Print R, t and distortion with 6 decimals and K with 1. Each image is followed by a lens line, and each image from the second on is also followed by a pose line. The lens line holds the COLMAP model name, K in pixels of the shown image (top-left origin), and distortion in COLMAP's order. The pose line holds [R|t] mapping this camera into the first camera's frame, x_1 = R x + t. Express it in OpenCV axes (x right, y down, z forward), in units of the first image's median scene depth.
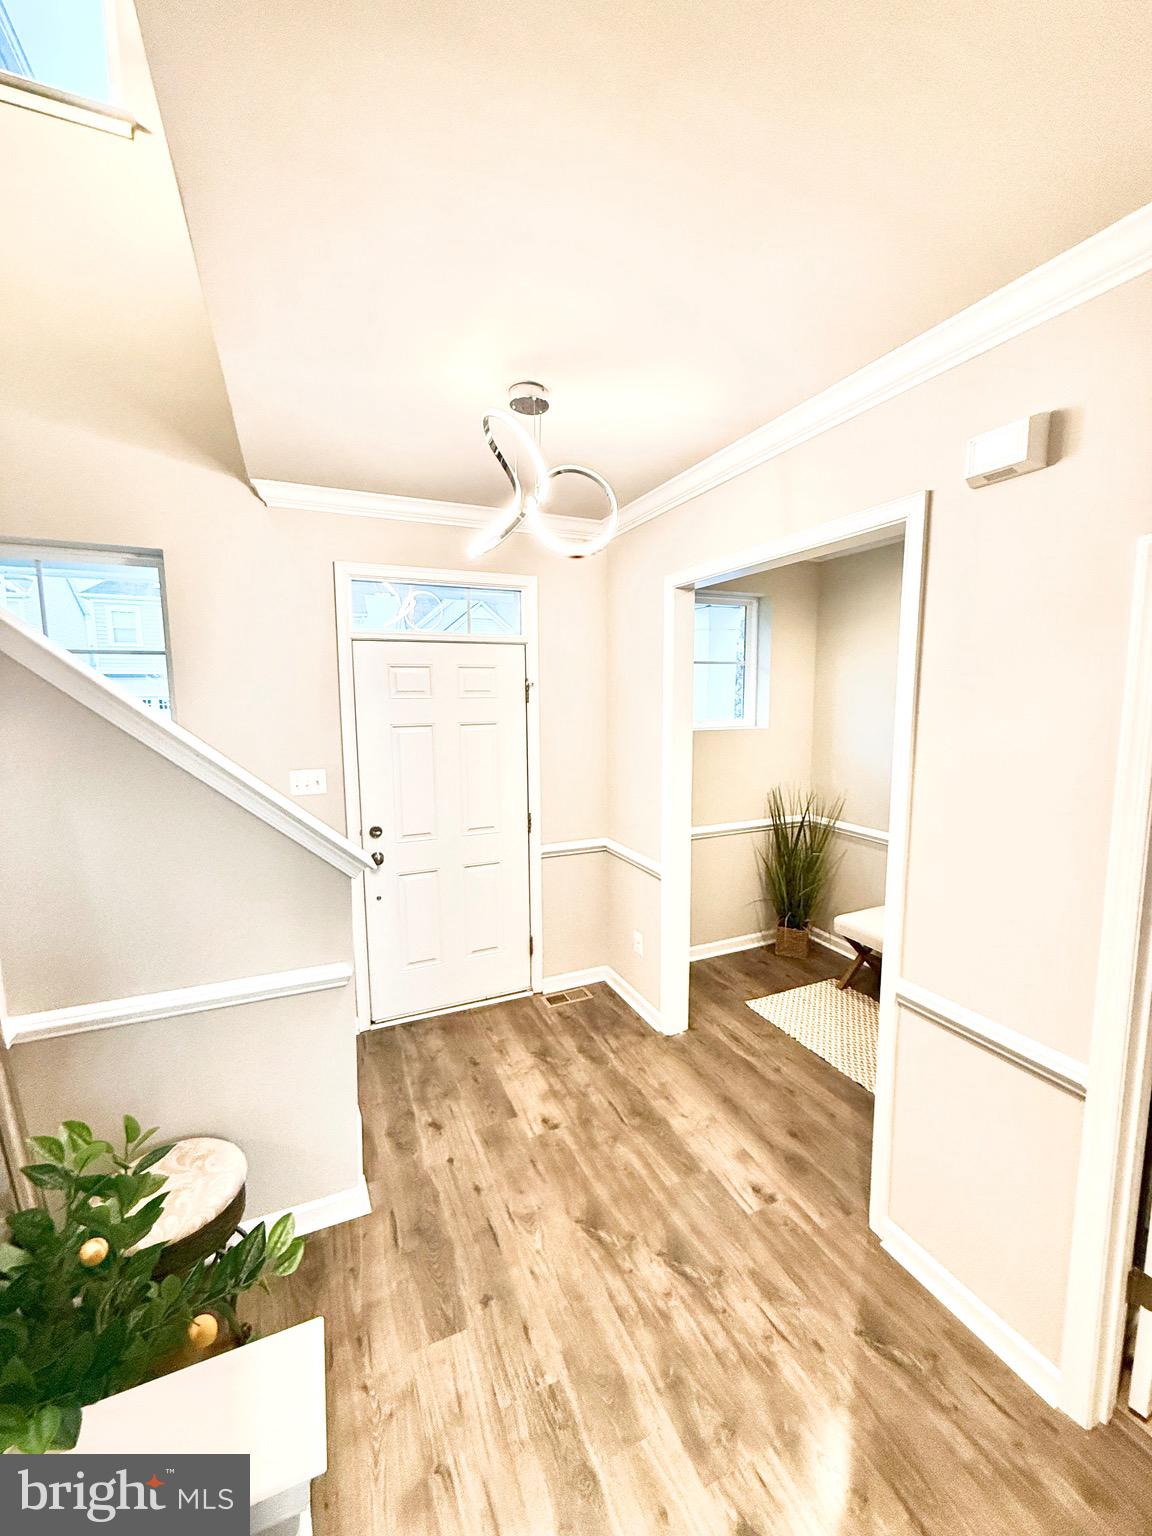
lens RADIAL K [[613.2, 0, 574.9], [0, 613.2, 766.4], [0, 0, 1]] dist [0.001766, 0.000324]
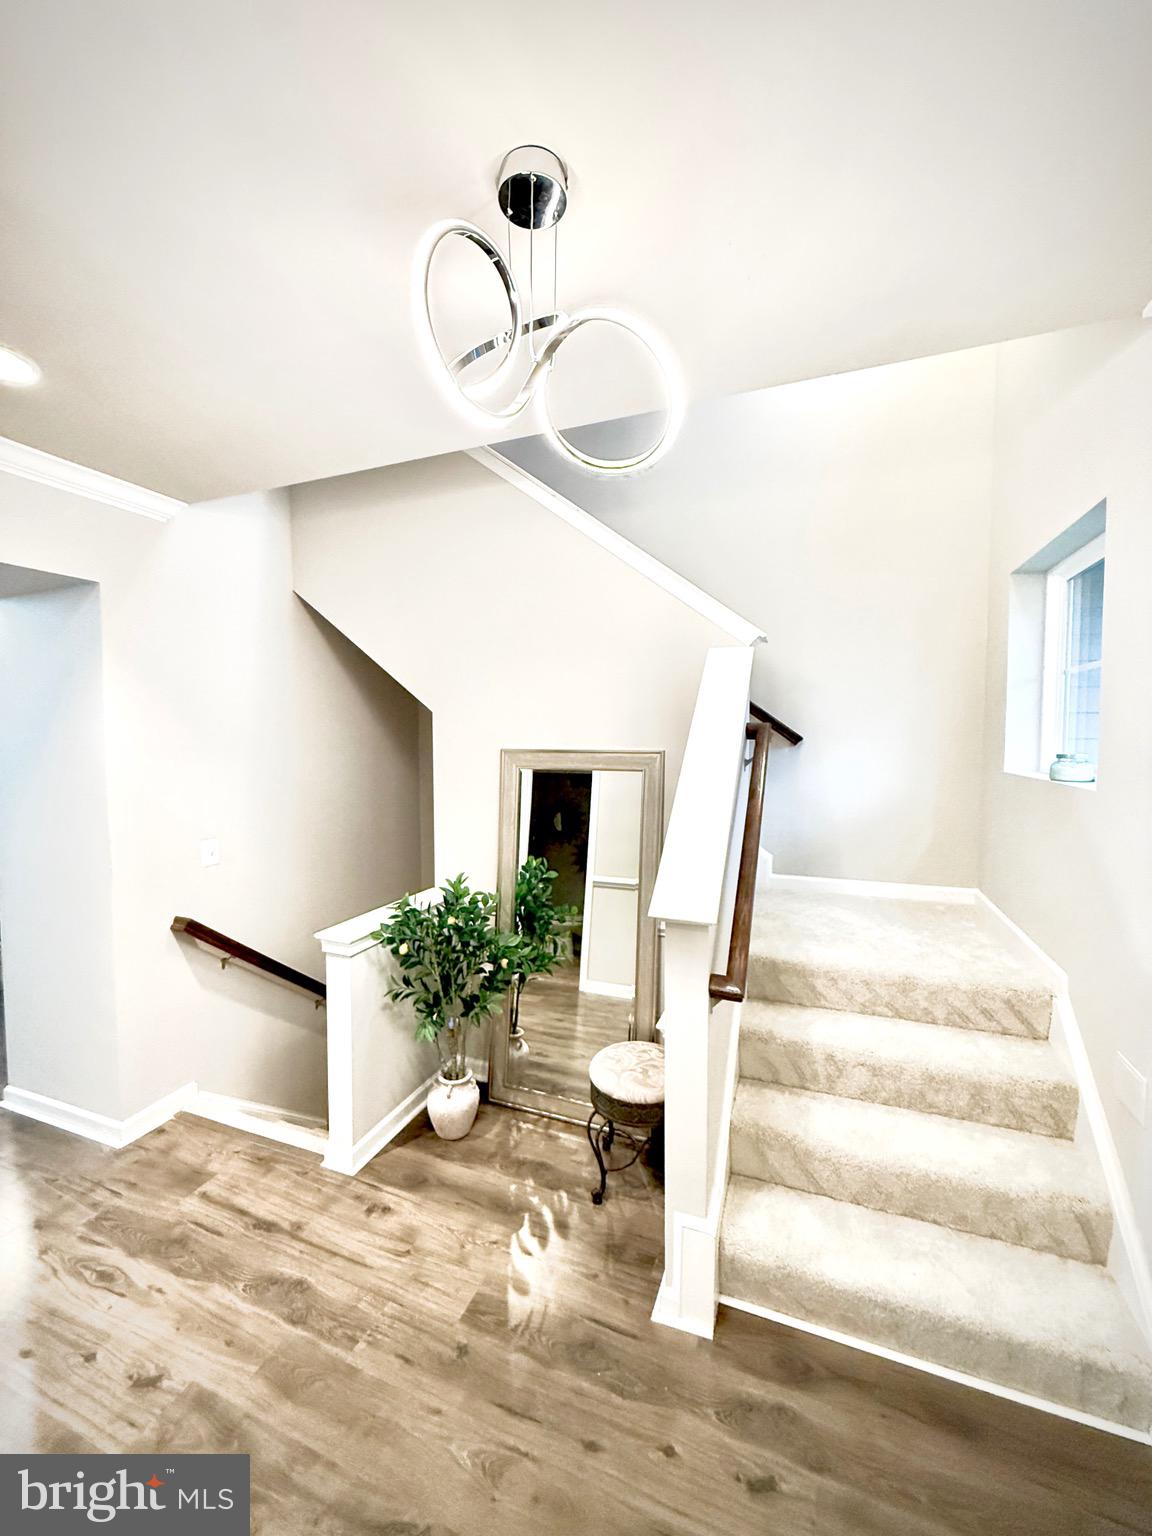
lens RADIAL K [[613.2, 0, 577.6], [0, 613.2, 763.9], [0, 0, 1]] dist [0.001766, 0.000324]
pose [[-0.714215, 0.044697, -0.698497, 0.341632], [-0.076716, 0.986947, 0.141597, -0.161088], [0.695709, 0.154716, -0.701464, 1.620896]]
